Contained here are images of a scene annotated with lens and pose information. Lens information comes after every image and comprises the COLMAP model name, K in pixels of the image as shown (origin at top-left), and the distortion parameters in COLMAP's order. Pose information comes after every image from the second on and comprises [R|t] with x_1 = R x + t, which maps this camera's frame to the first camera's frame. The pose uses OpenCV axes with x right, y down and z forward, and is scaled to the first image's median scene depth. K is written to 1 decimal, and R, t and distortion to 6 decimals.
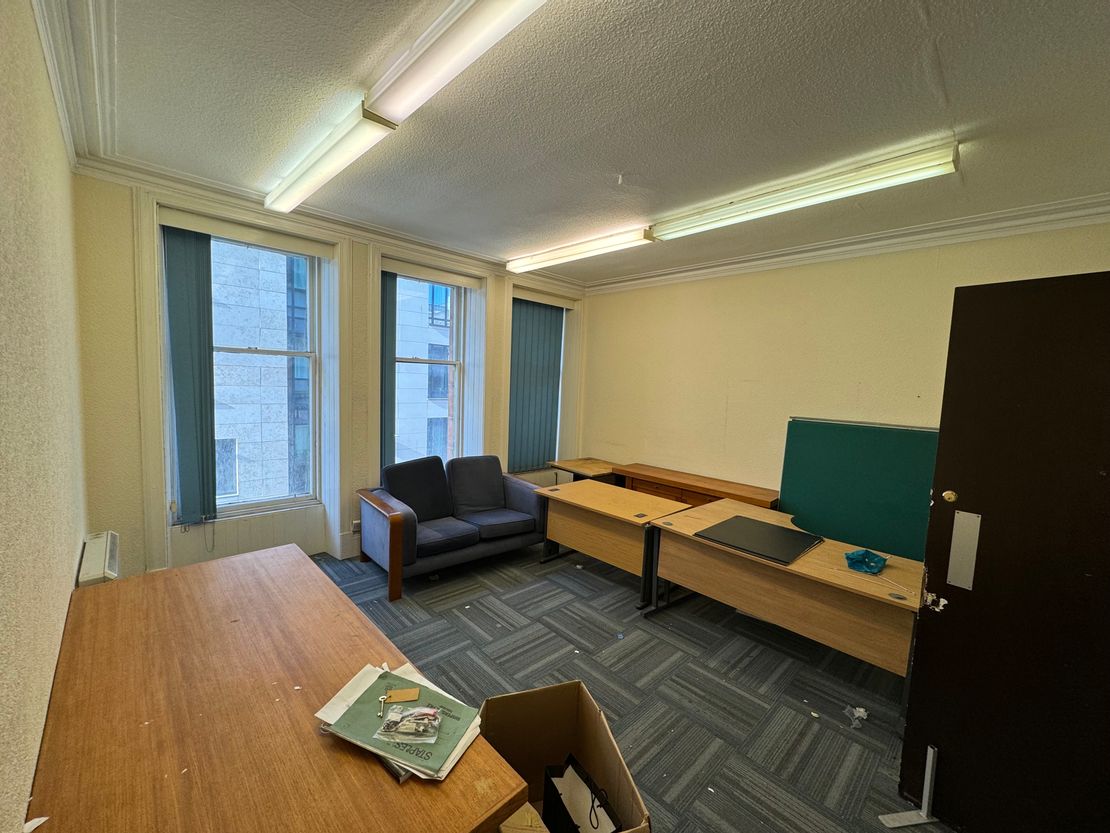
lens RADIAL K [[441.7, 0, 553.8], [0, 441.7, 416.6], [0, 0, 1]] dist [0.001858, -0.000054]
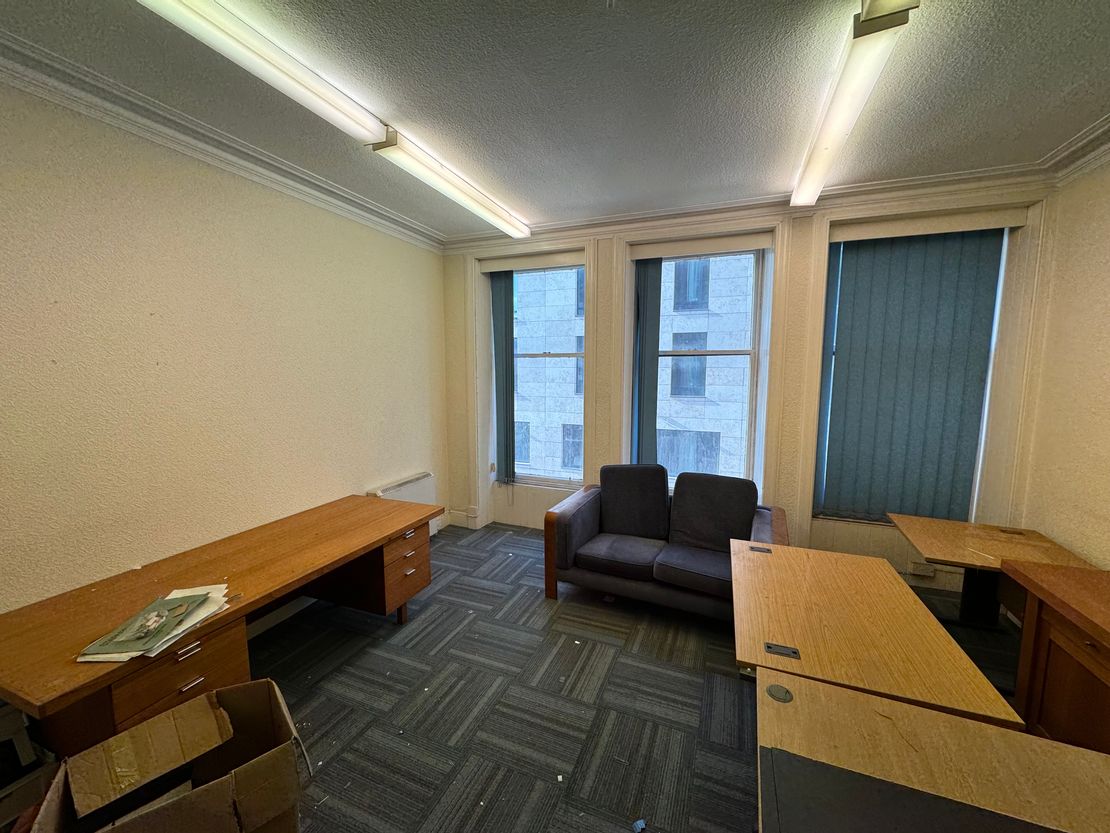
lens RADIAL K [[441.7, 0, 553.8], [0, 441.7, 416.0], [0, 0, 1]] dist [0.001858, -0.000054]
pose [[0.409987, 0.059602, -0.910142, 0.541298], [-0.063142, 0.997323, 0.036868, -0.029314], [0.909903, 0.042353, 0.412653, 0.605848]]
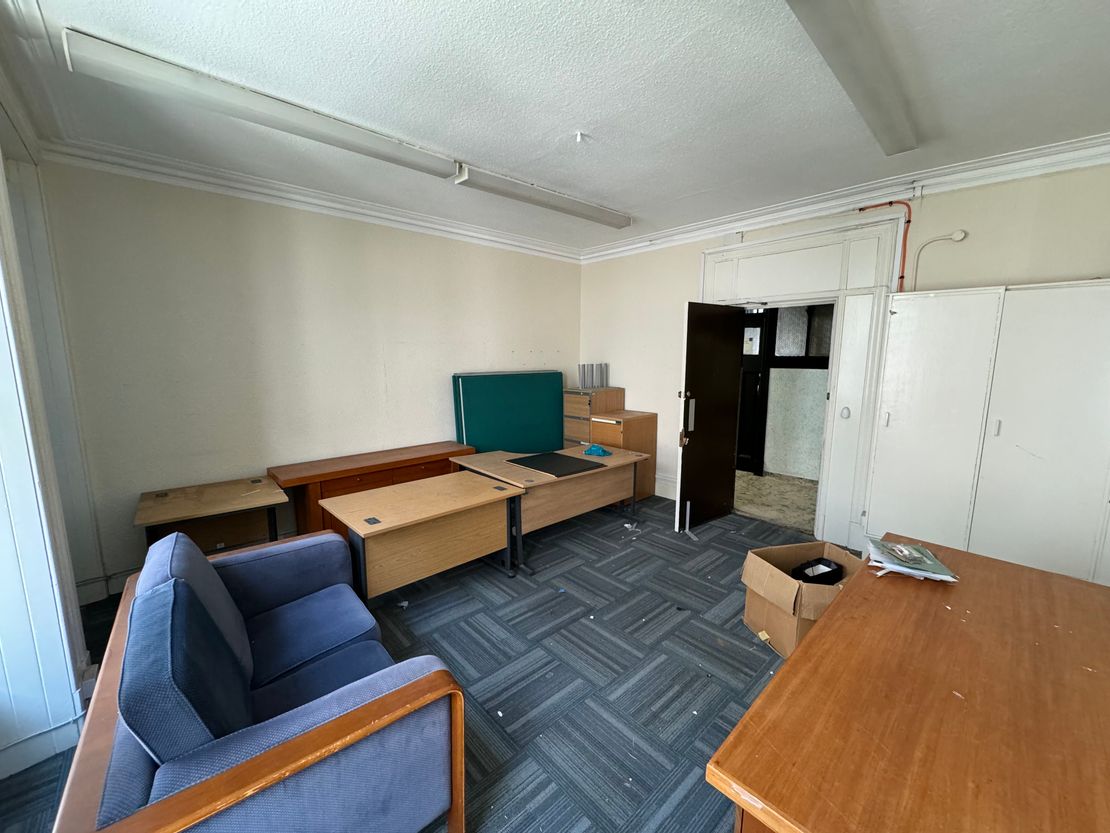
lens RADIAL K [[441.7, 0, 555.0], [0, 441.7, 419.6], [0, 0, 1]] dist [0.001858, -0.000054]
pose [[0.016332, -0.191133, 0.981428, -0.752700], [0.080210, 0.978646, 0.189256, -0.098666], [-0.996644, 0.075630, 0.031314, 0.889100]]
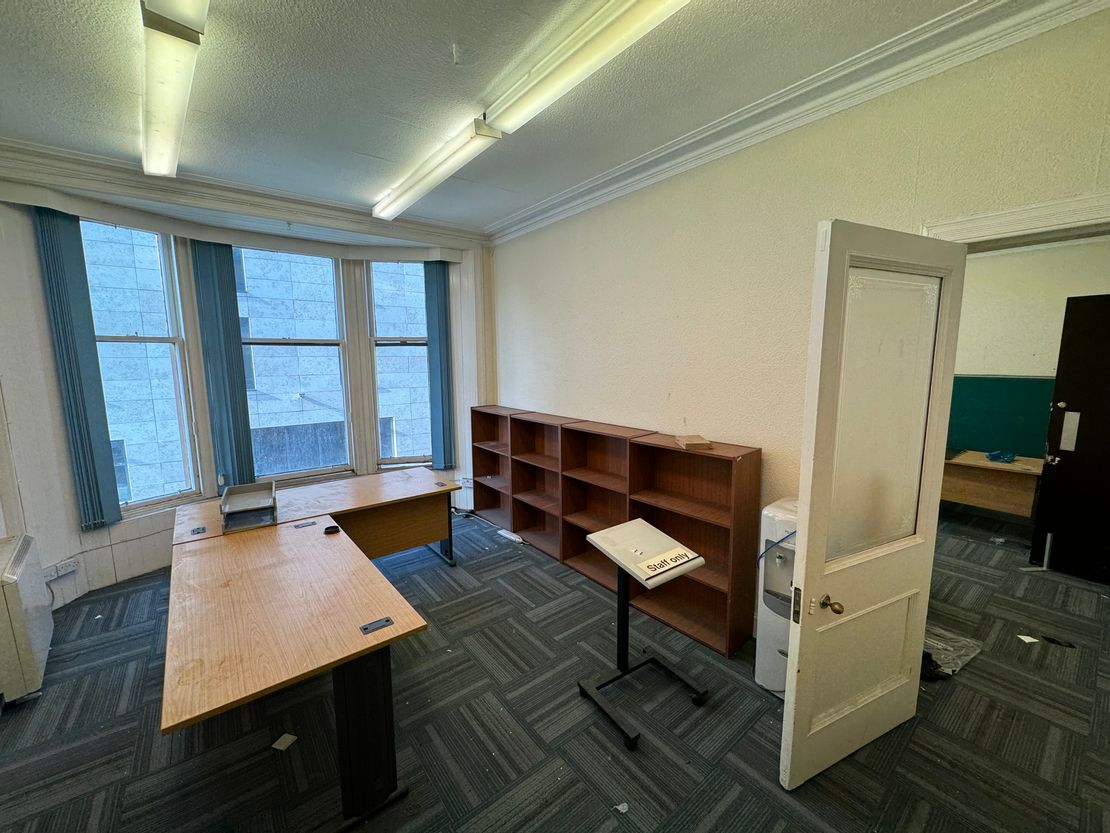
lens RADIAL K [[441.7, 0, 549.6], [0, 441.7, 413.9], [0, 0, 1]] dist [0.001858, -0.000054]
pose [[0.994253, -0.031948, -0.102174, -0.627461], [0.036313, 0.998493, 0.041146, 0.029728], [0.100705, -0.044620, 0.993915, -0.636741]]
